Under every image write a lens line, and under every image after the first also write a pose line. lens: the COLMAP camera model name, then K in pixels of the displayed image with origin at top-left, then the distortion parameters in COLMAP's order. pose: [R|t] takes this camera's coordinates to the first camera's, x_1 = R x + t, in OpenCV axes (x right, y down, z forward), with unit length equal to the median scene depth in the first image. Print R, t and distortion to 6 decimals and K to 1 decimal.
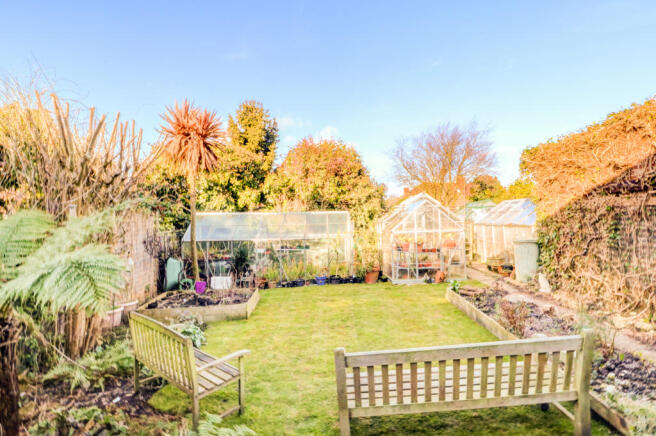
lens RADIAL K [[306.6, 0, 327.7], [0, 306.6, 217.5], [0, 0, 1]] dist [-0.005542, -0.001752]
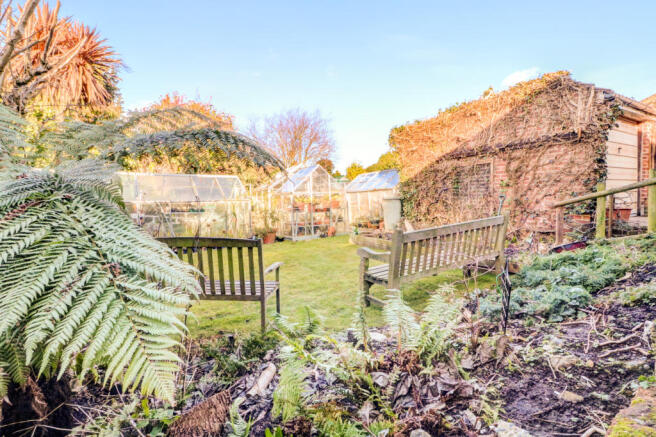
lens RADIAL K [[306.6, 0, 327.4], [0, 306.6, 217.2], [0, 0, 1]] dist [-0.005542, -0.001752]
pose [[0.853568, -0.025779, 0.520342, -0.295217], [0.004563, 0.999107, 0.042014, 0.106477], [-0.520961, -0.033487, 0.852924, 0.020880]]
